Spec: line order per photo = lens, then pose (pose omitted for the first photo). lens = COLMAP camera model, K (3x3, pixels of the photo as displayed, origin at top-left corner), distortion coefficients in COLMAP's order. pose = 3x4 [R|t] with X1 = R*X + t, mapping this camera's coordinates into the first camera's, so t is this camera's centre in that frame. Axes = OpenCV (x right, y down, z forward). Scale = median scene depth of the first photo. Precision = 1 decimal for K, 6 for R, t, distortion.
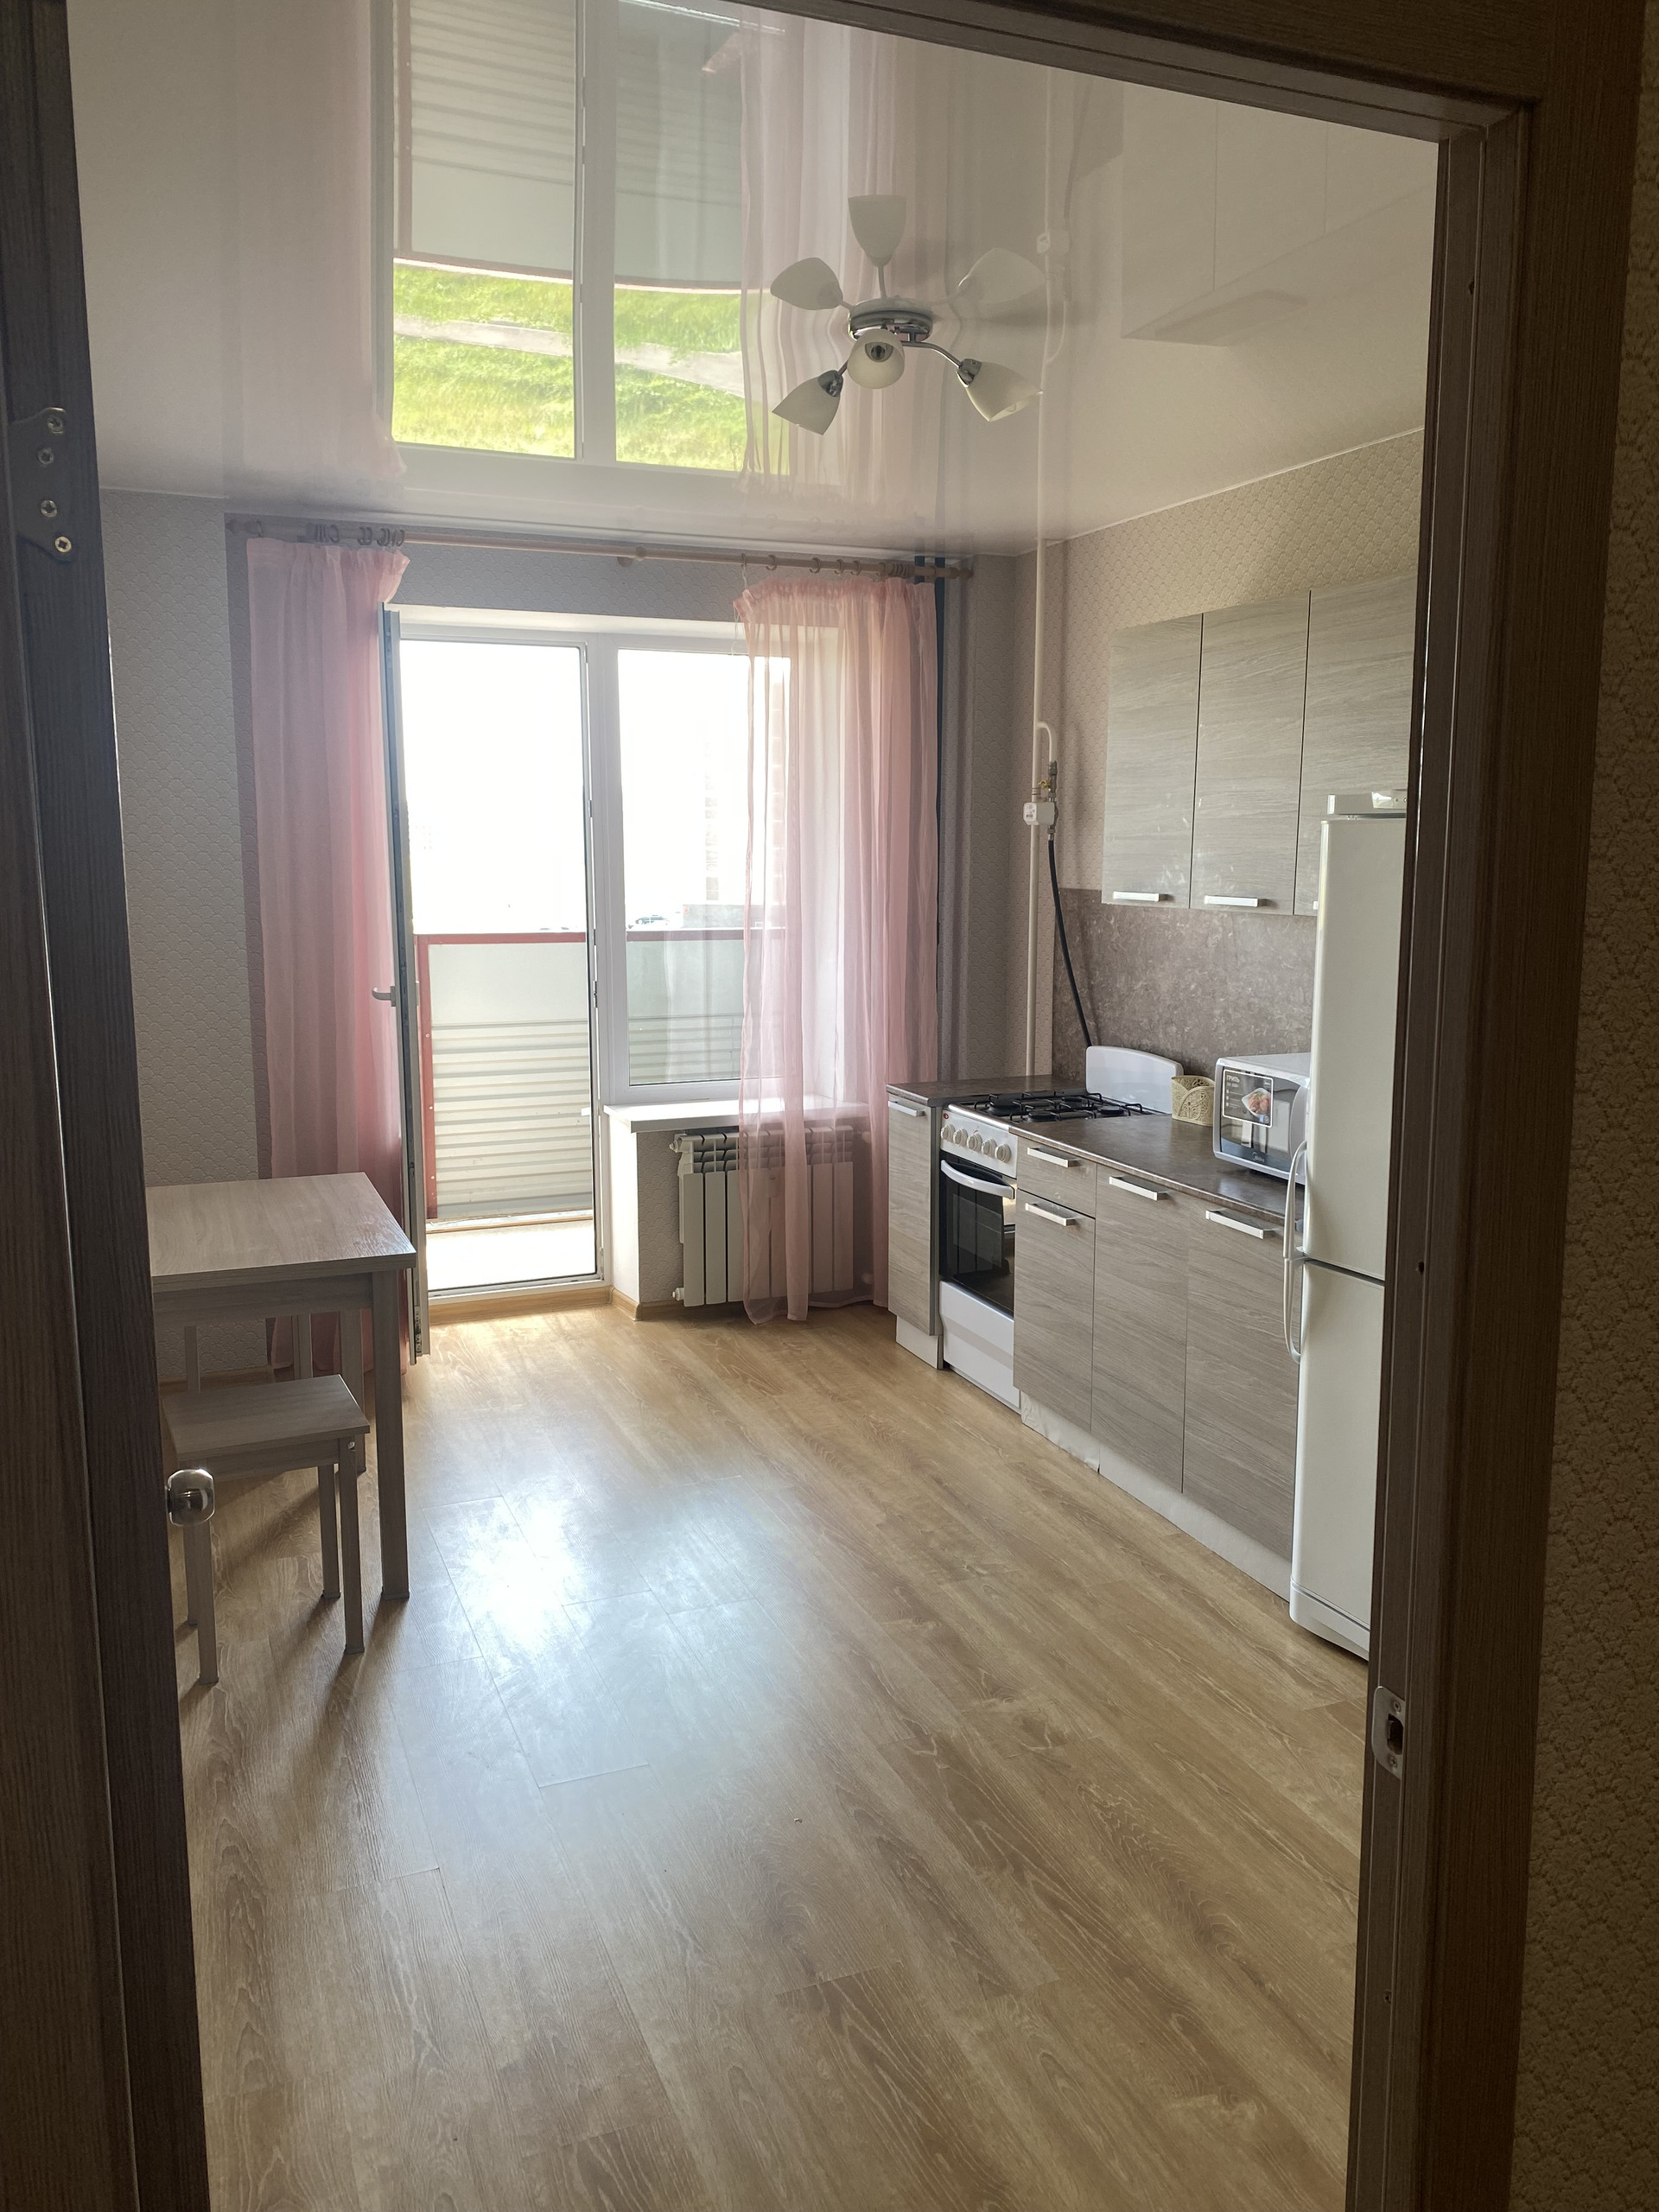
lens RADIAL K [[1670.3, 0, 829.5], [0, 1670.3, 1106.0], [0, 0, 1]] dist [0.173979, -0.274164]
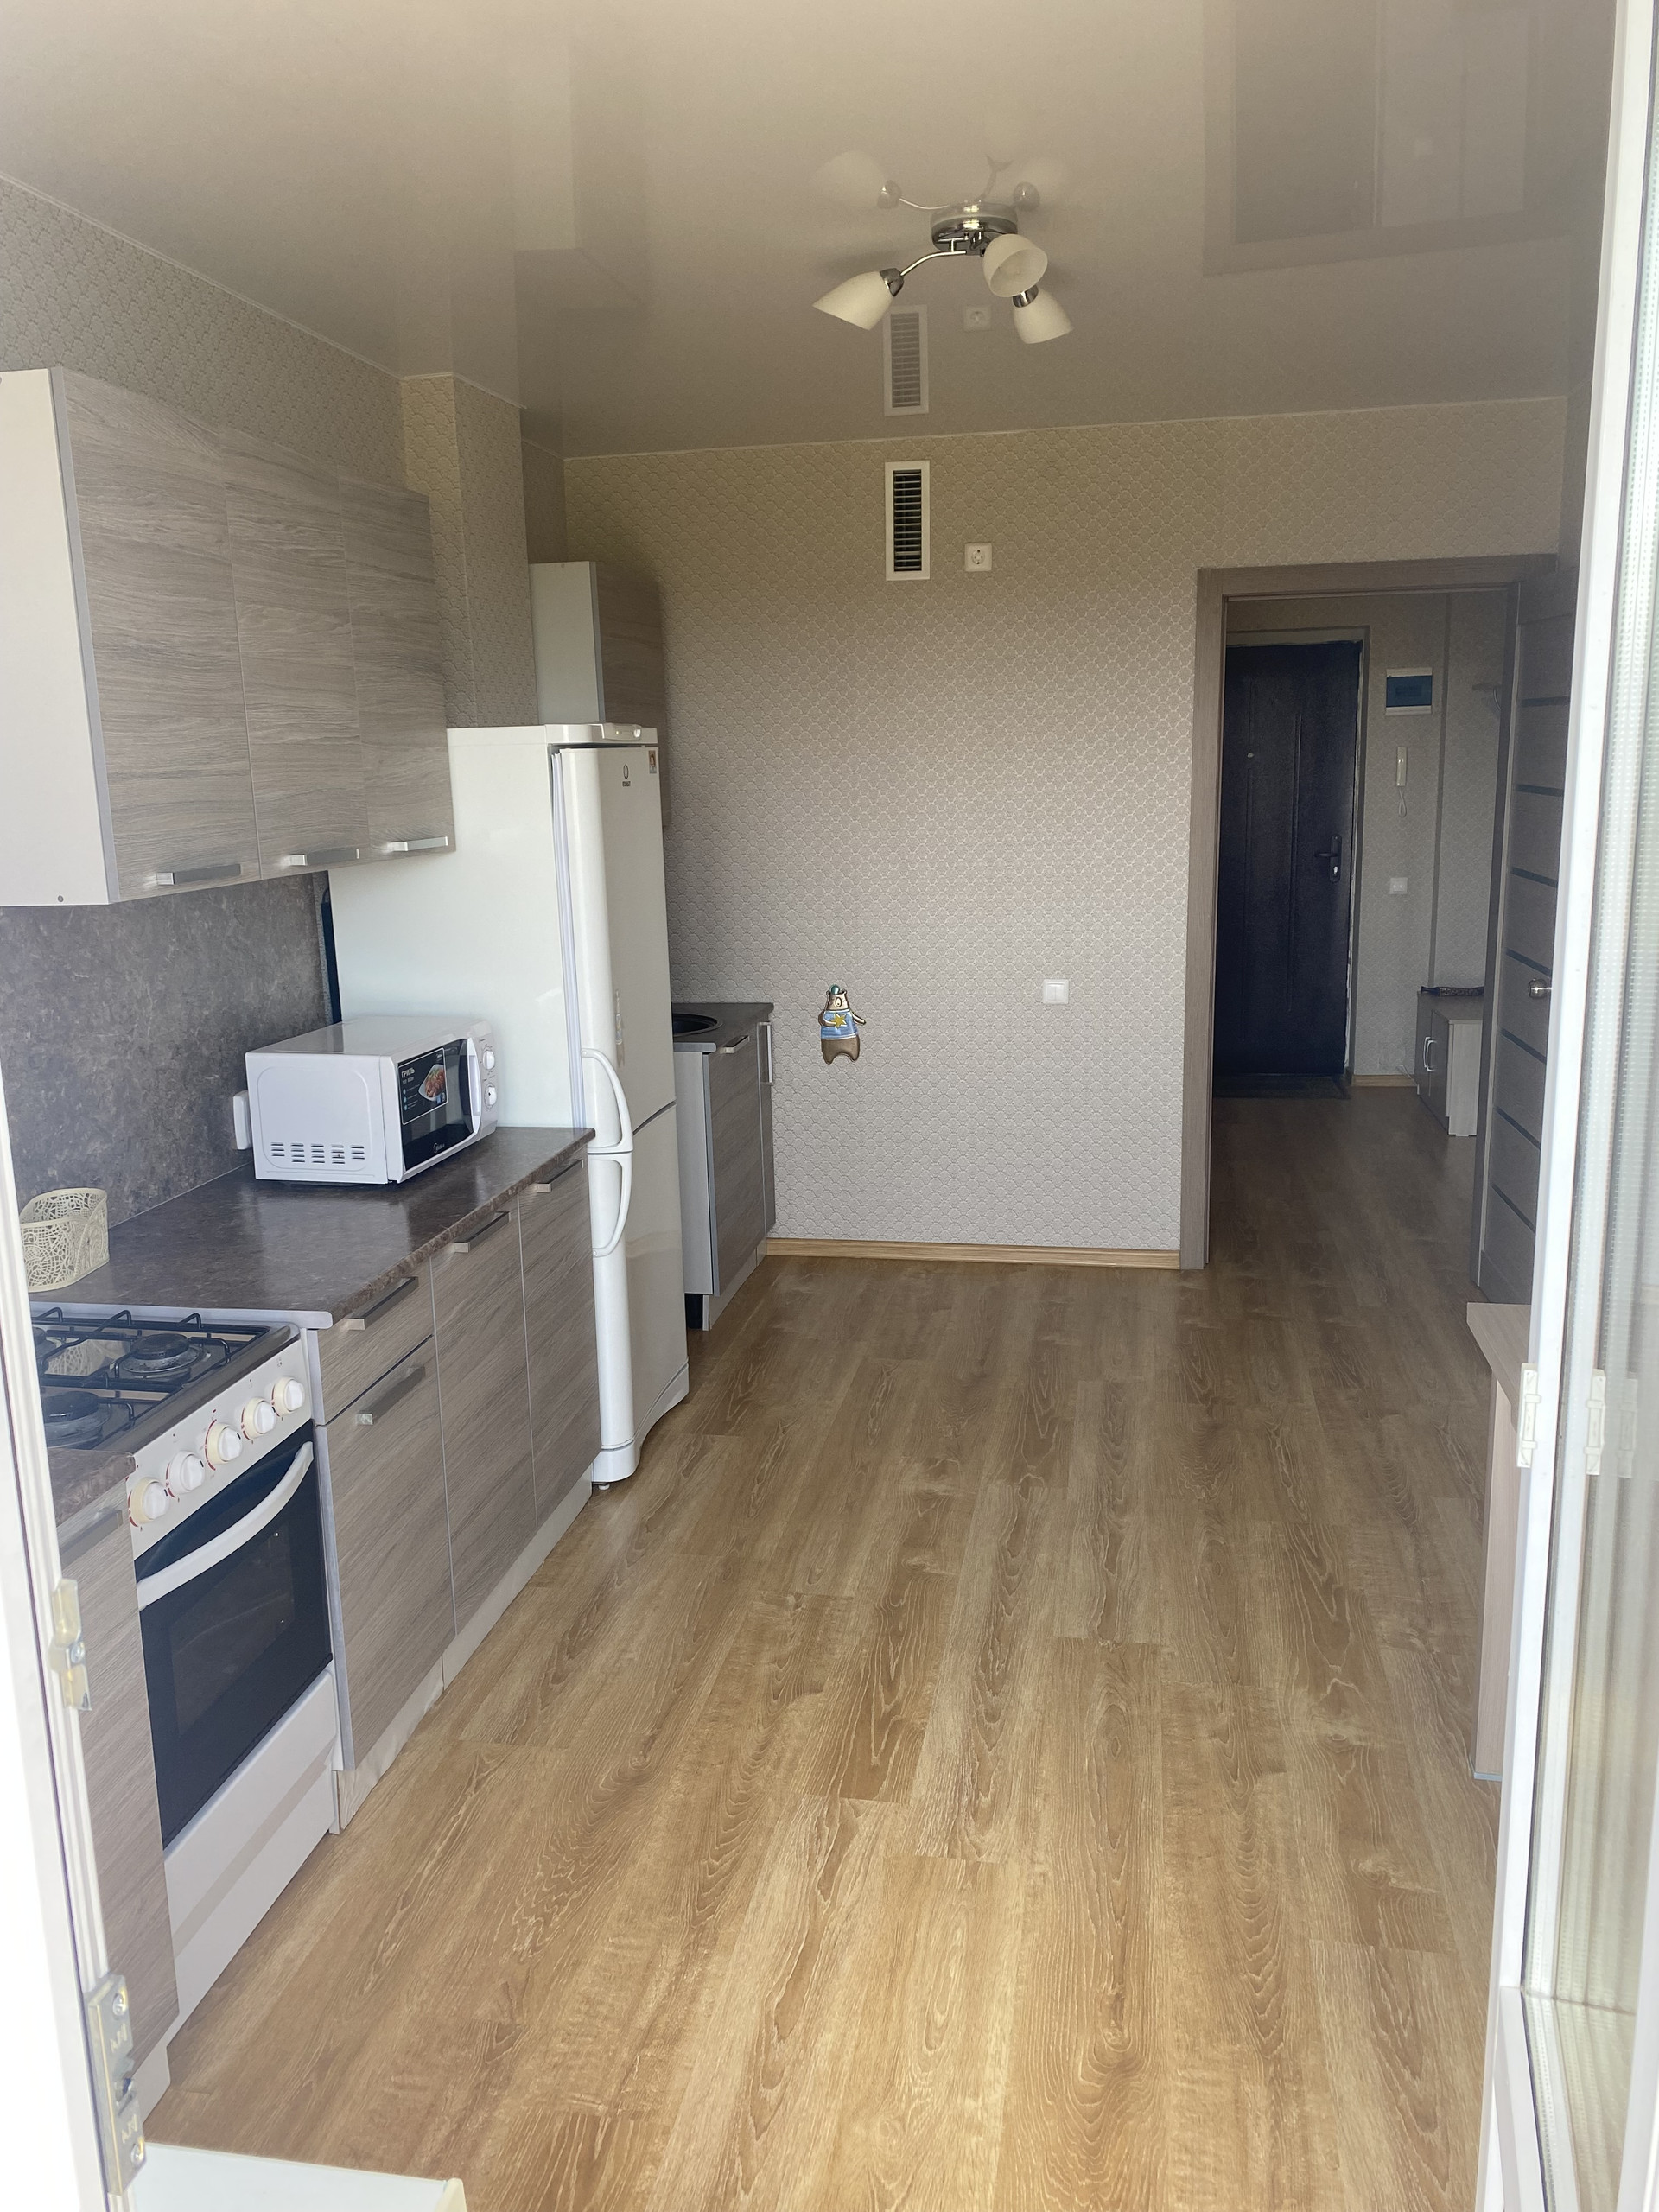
lens RADIAL K [[1697.1, 0, 814.7], [0, 1697.1, 1103.1], [0, 0, 1]] dist [0.019160, 0.003212]
pose [[-0.839156, -0.080486, 0.537903, -0.389352], [0.121960, 0.935960, 0.330311, -0.265063], [-0.530041, 0.342785, -0.775600, 1.660212]]
